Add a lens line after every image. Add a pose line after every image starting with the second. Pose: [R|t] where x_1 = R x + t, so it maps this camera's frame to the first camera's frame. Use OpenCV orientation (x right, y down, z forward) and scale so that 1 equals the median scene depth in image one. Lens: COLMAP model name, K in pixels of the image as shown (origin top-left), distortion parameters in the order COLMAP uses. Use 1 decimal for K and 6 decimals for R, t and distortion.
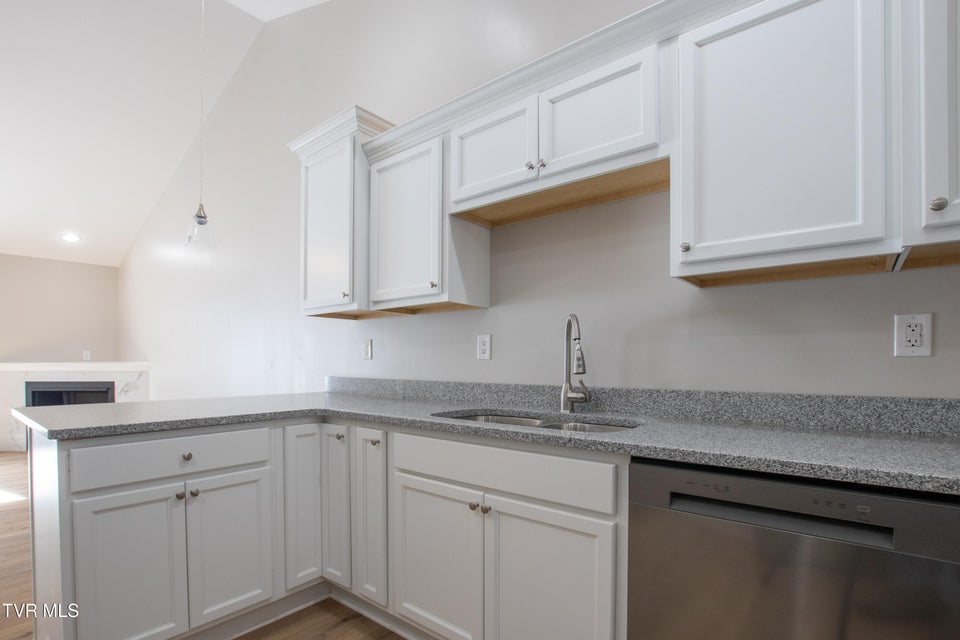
lens RADIAL K [[461.8, 0, 464.5], [0, 461.8, 363.5], [0, 0, 1]] dist [-0.017840, 0.000483]
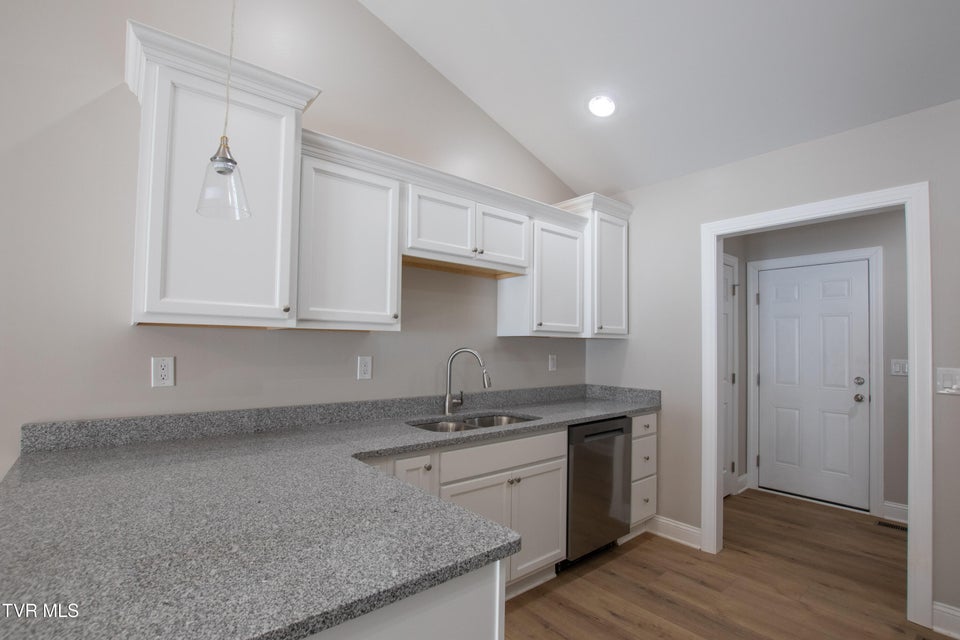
lens RADIAL K [[461.8, 0, 478.8], [0, 461.8, 327.6], [0, 0, 1]] dist [-0.017840, 0.000483]
pose [[0.164114, 0.035229, 0.985812, -1.176190], [-0.011707, 0.999361, -0.033765, -0.114704], [-0.986372, -0.005999, 0.164421, 0.662322]]
